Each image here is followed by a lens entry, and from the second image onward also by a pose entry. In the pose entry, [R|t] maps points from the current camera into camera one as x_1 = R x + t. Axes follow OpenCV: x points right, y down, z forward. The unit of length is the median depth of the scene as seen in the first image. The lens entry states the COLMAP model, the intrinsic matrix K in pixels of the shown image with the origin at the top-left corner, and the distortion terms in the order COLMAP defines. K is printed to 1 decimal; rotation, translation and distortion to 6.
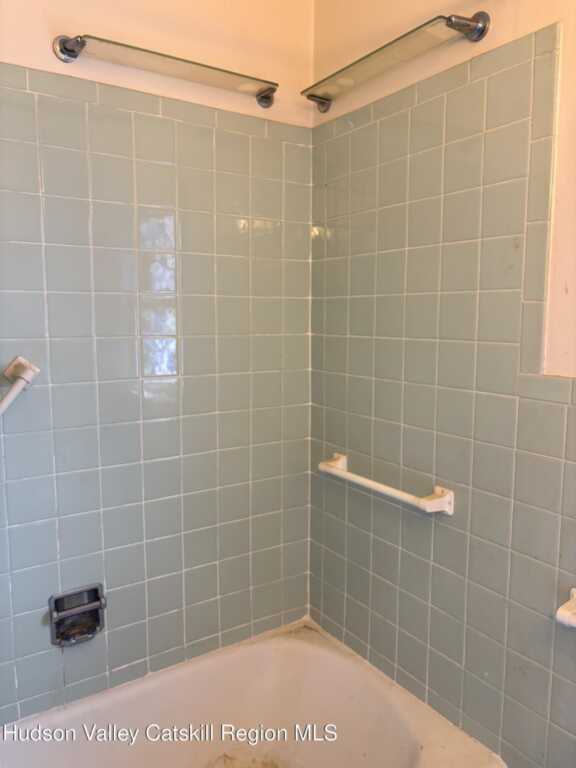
lens RADIAL K [[584.6, 0, 289.1], [0, 584.6, 387.0], [0, 0, 1]] dist [0.008413, -0.012983]
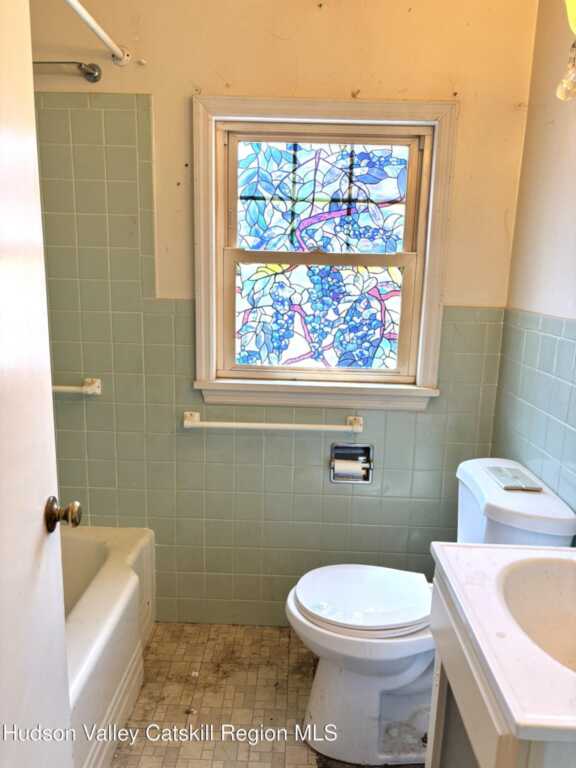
lens RADIAL K [[584.6, 0, 287.9], [0, 584.6, 384.0], [0, 0, 1]] dist [0.008413, -0.012983]
pose [[0.581050, -0.149739, 0.799974, -0.727270], [0.076525, 0.988626, 0.129468, 0.033892], [-0.810262, -0.014009, 0.585900, -0.327600]]
